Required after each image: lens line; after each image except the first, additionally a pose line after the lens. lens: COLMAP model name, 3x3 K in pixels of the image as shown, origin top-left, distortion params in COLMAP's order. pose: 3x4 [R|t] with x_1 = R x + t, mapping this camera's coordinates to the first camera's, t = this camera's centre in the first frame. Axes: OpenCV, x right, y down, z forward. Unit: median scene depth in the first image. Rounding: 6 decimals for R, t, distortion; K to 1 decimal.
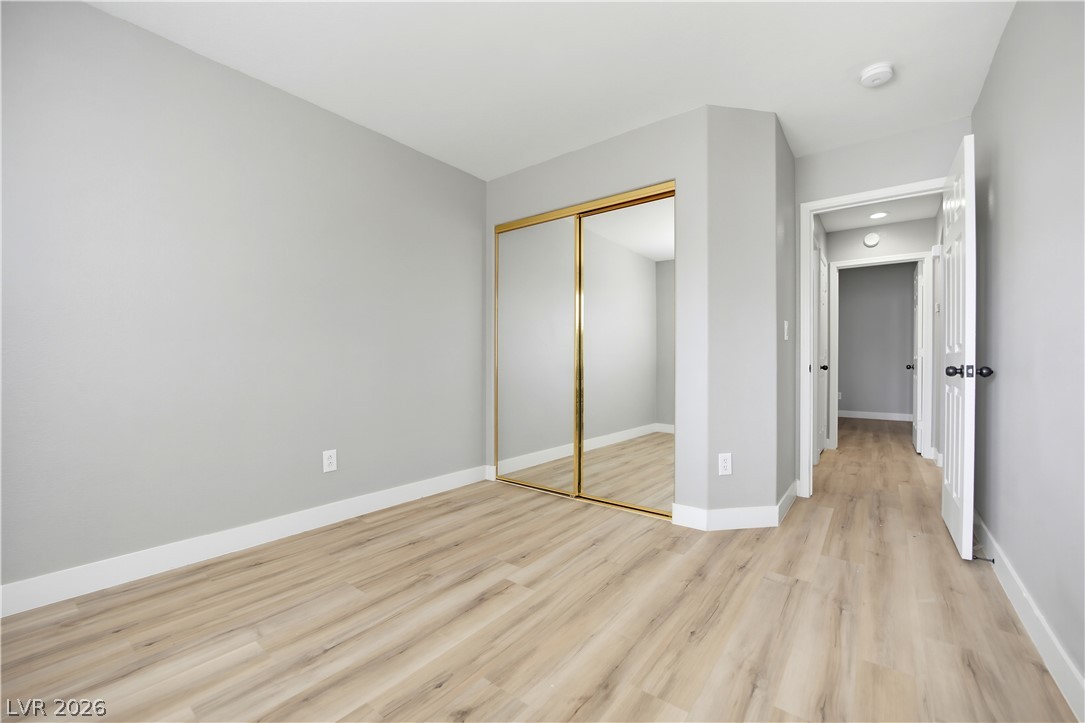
lens RADIAL K [[440.1, 0, 539.6], [0, 440.1, 361.6], [0, 0, 1]] dist [-0.015268, -0.001343]
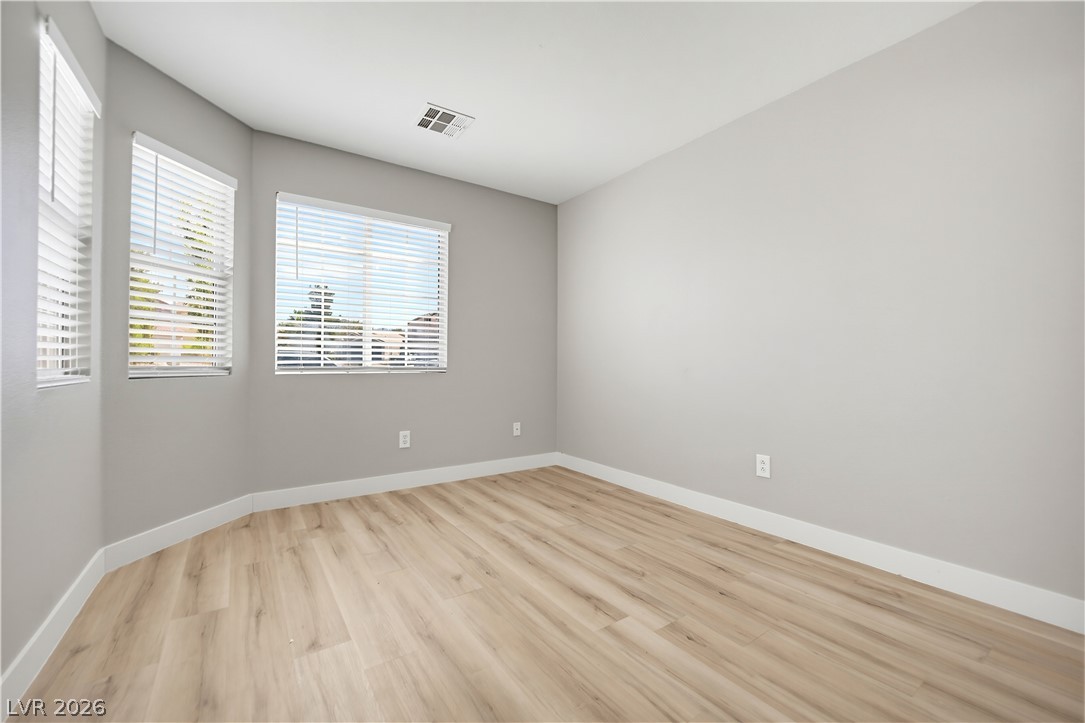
lens RADIAL K [[440.1, 0, 534.6], [0, 440.1, 361.9], [0, 0, 1]] dist [-0.015268, -0.001343]
pose [[-0.311823, -0.005368, -0.950125, 0.736494], [-0.002373, 0.999985, -0.004871, 0.003886], [0.950137, 0.000736, -0.311831, 1.014142]]
